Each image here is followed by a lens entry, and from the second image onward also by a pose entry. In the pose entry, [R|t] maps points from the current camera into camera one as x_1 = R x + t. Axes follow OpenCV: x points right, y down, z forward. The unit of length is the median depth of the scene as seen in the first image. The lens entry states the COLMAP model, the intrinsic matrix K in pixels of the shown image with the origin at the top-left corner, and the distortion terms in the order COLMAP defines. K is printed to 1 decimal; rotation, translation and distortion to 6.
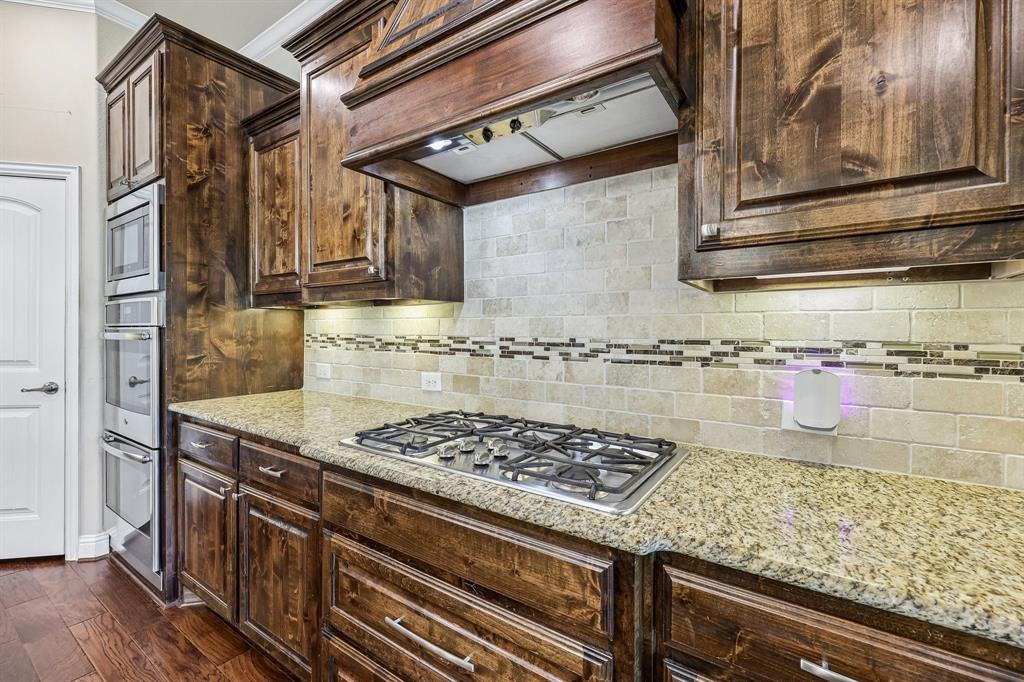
lens RADIAL K [[434.8, 0, 515.9], [0, 434.8, 334.0], [0, 0, 1]] dist [0.001311, -0.000633]
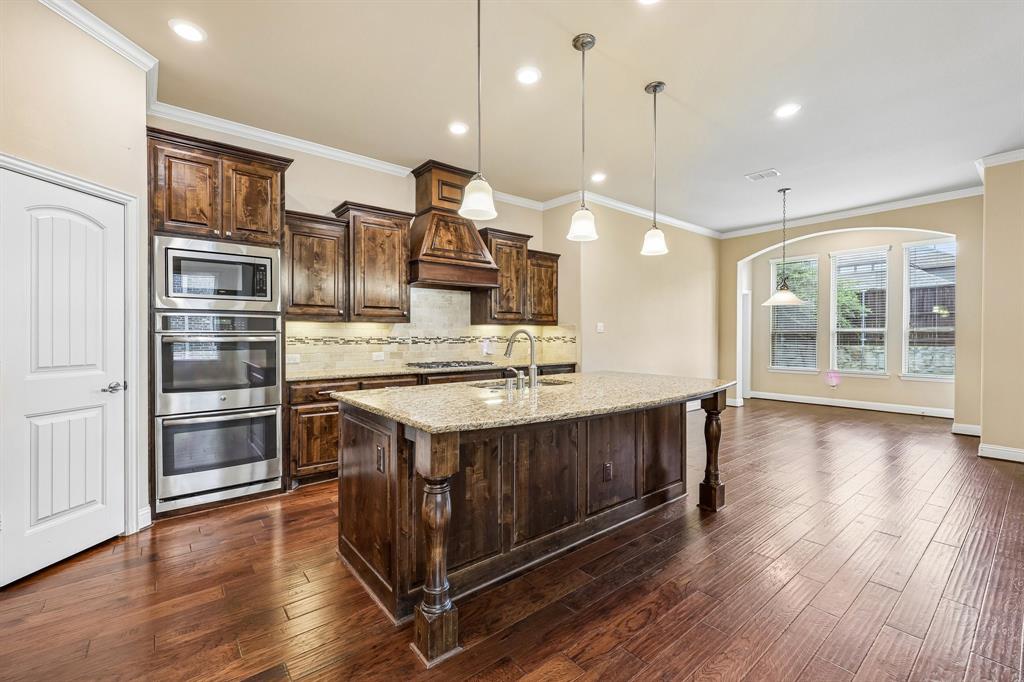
lens RADIAL K [[434.8, 0, 514.0], [0, 434.8, 340.8], [0, 0, 1]] dist [0.001311, -0.000633]
pose [[0.287876, -0.019593, 0.957467, -2.557122], [0.006381, 0.999808, 0.018541, -0.014267], [-0.957646, 0.000772, 0.287946, -0.433953]]
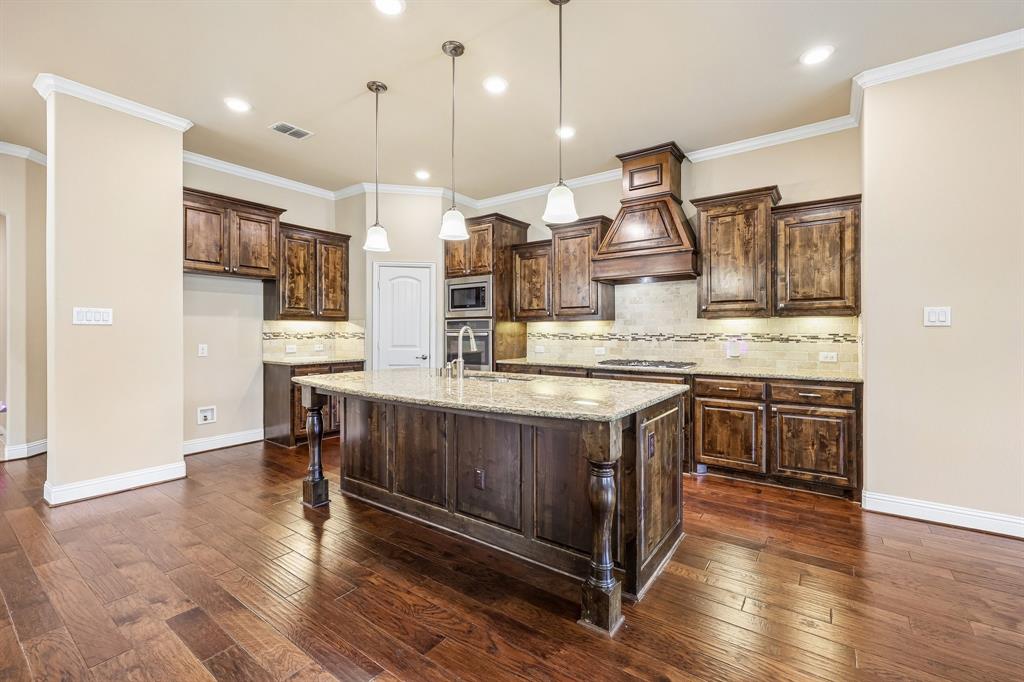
lens RADIAL K [[434.8, 0, 516.0], [0, 434.8, 333.4], [0, 0, 1]] dist [0.001311, -0.000633]
pose [[0.999532, -0.006678, -0.029846, -0.702086], [0.006584, 0.999973, -0.003235, 0.011218], [0.029867, 0.003037, 0.999549, -1.825454]]
